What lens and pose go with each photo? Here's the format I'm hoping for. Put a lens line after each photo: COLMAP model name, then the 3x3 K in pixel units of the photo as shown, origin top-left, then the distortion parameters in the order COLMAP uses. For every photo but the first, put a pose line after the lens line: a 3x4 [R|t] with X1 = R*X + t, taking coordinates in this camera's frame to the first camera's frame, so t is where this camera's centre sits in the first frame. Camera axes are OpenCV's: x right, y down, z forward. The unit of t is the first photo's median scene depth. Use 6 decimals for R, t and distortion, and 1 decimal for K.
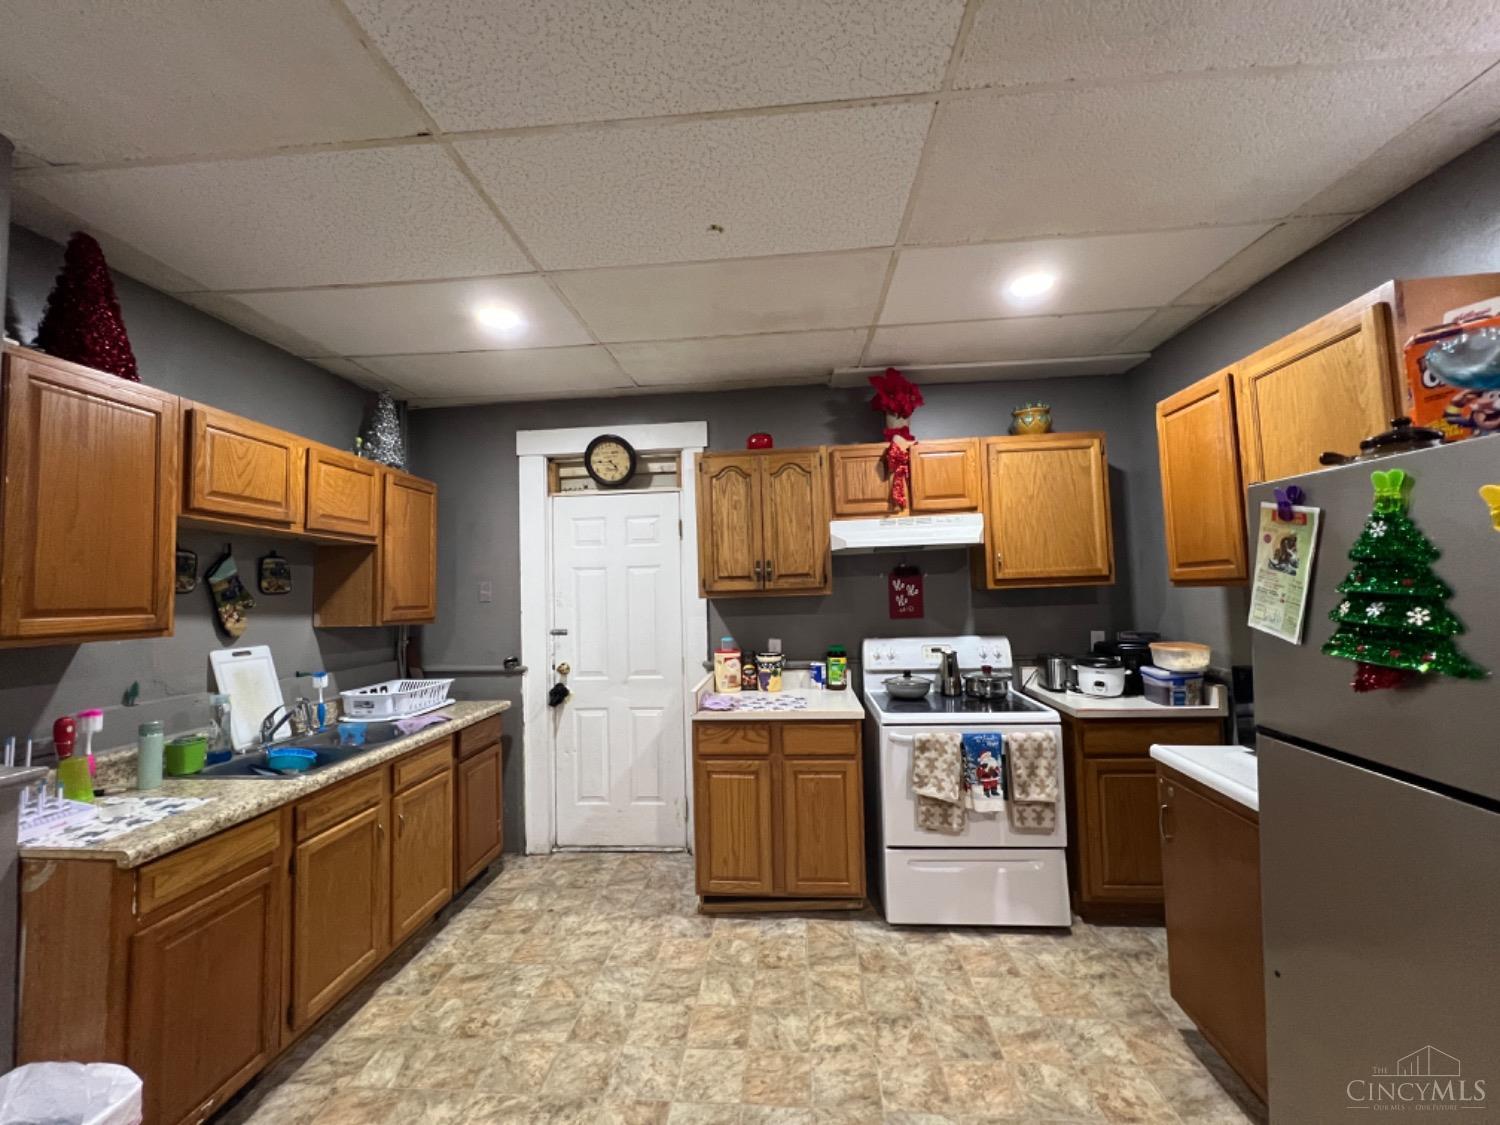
lens RADIAL K [[597.8, 0, 747.8], [0, 597.8, 561.4], [0, 0, 1]] dist [-0.000681, -0.000112]
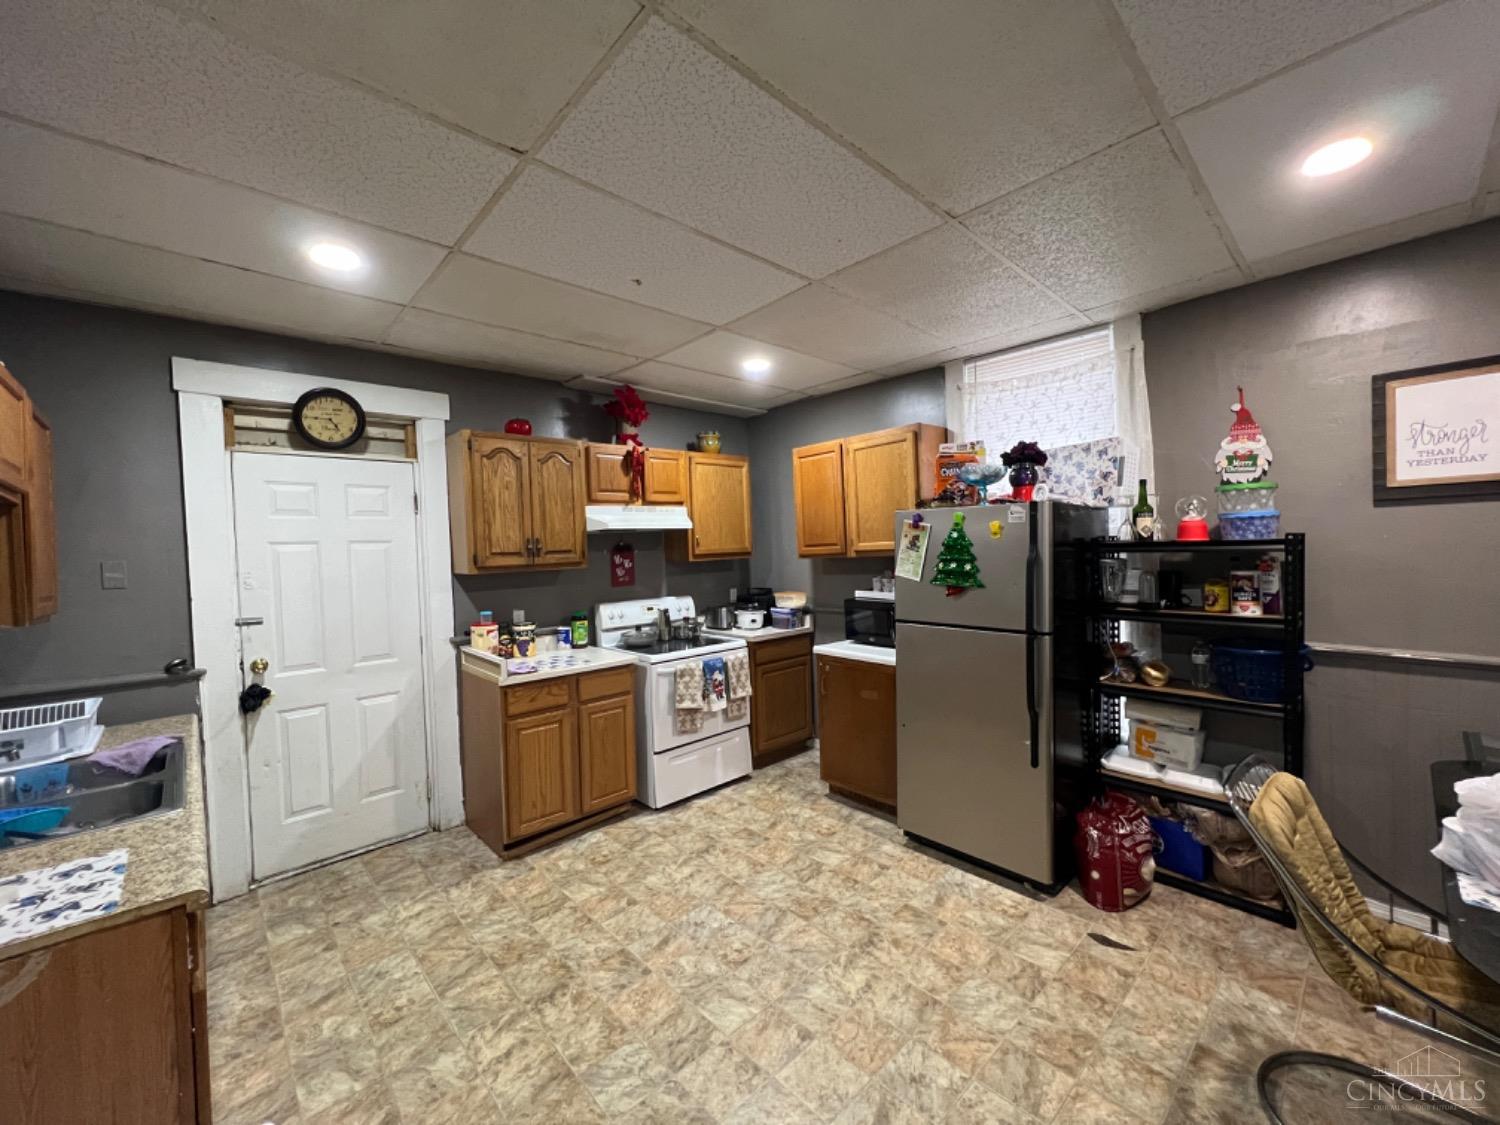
lens RADIAL K [[597.8, 0, 747.8], [0, 597.8, 561.4], [0, 0, 1]] dist [-0.000681, -0.000112]
pose [[0.678154, -0.011560, 0.734829, -0.590539], [-0.018252, 0.999303, 0.032564, -0.001845], [-0.734693, -0.035496, 0.677470, -0.046748]]
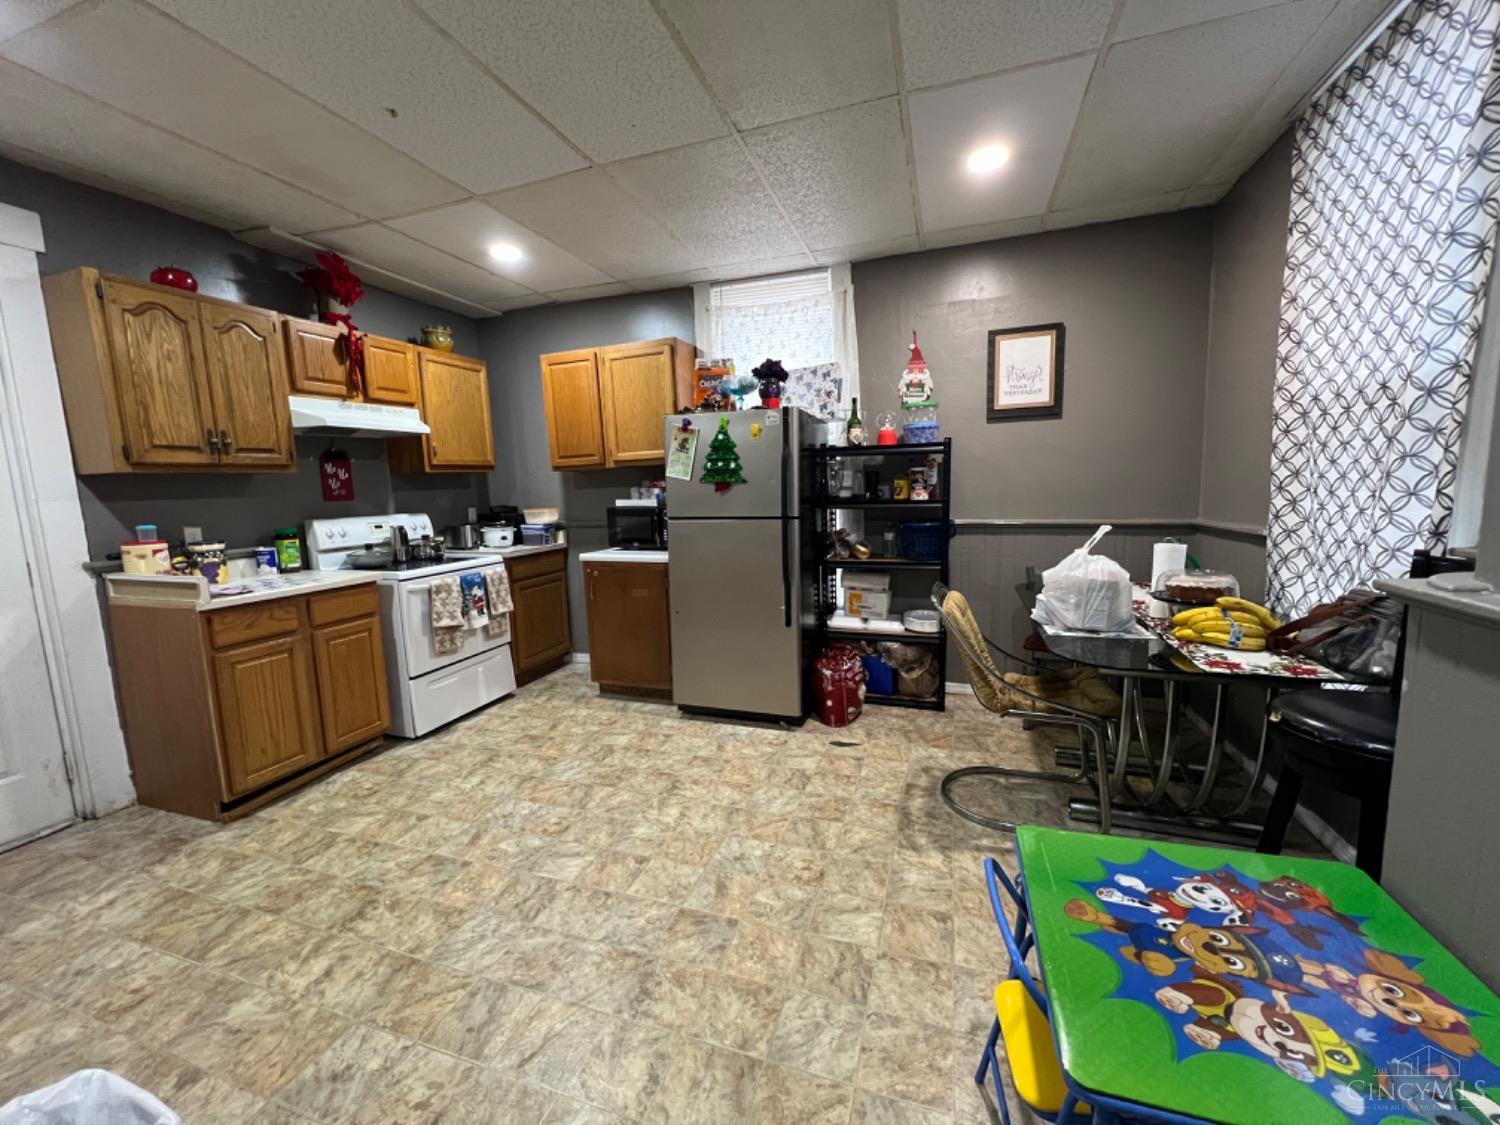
lens RADIAL K [[597.8, 0, 747.8], [0, 597.8, 561.4], [0, 0, 1]] dist [-0.000681, -0.000112]
pose [[0.249417, -0.104655, 0.962724, -0.722389], [-0.015769, 0.993572, 0.112094, 0.089690], [-0.968268, -0.043140, 0.246164, 0.043978]]
